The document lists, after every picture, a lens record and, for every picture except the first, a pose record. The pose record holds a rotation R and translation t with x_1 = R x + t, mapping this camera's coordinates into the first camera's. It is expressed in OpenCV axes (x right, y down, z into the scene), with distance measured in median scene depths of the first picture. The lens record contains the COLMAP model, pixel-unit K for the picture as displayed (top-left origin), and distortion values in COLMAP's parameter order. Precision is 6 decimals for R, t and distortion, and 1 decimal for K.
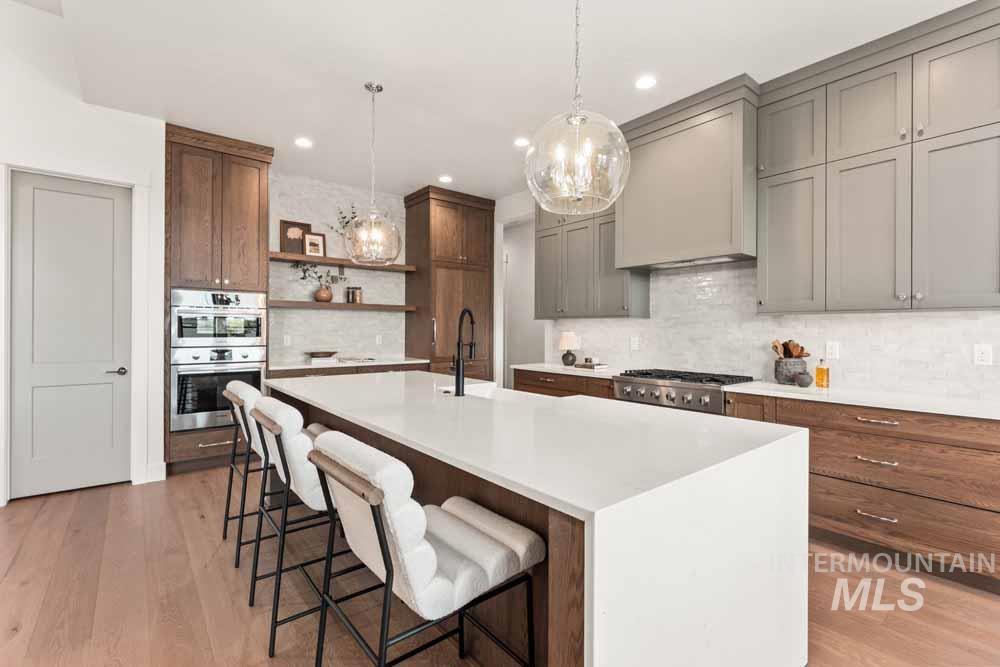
lens RADIAL K [[462.3, 0, 496.1], [0, 462.3, 332.3], [0, 0, 1]] dist [0.002640, 0.000094]
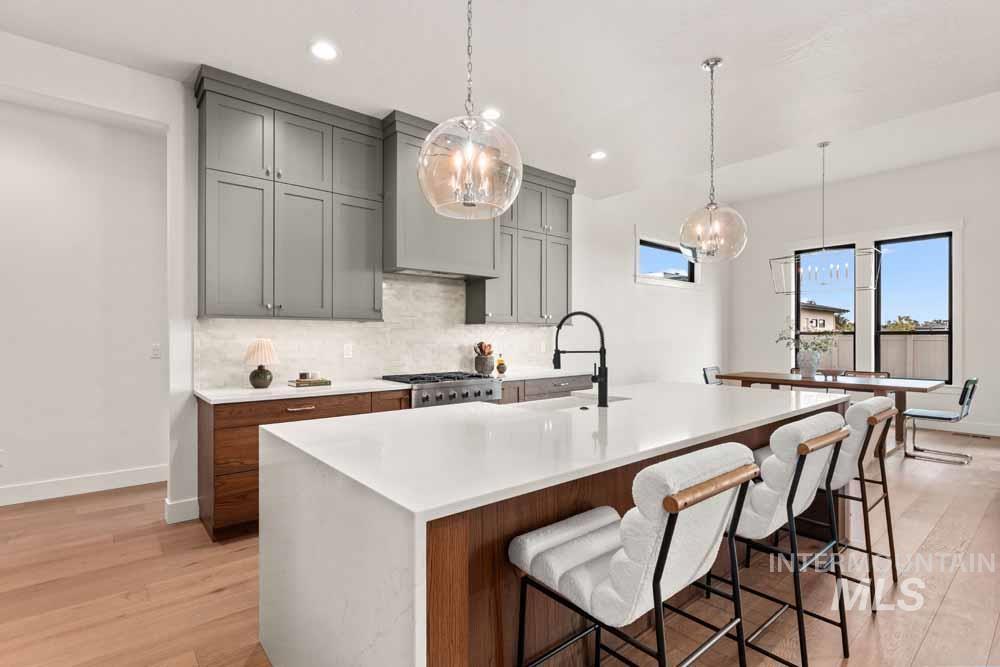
lens RADIAL K [[475.3, 0, 491.1], [0, 475.3, 333.8], [0, 0, 1]] dist [0.002118, 0.000227]
pose [[-0.012426, -0.000569, 0.999923, -0.674978], [0.003753, 0.999993, 0.000616, -0.007463], [-0.999916, 0.003760, -0.012423, 0.823514]]
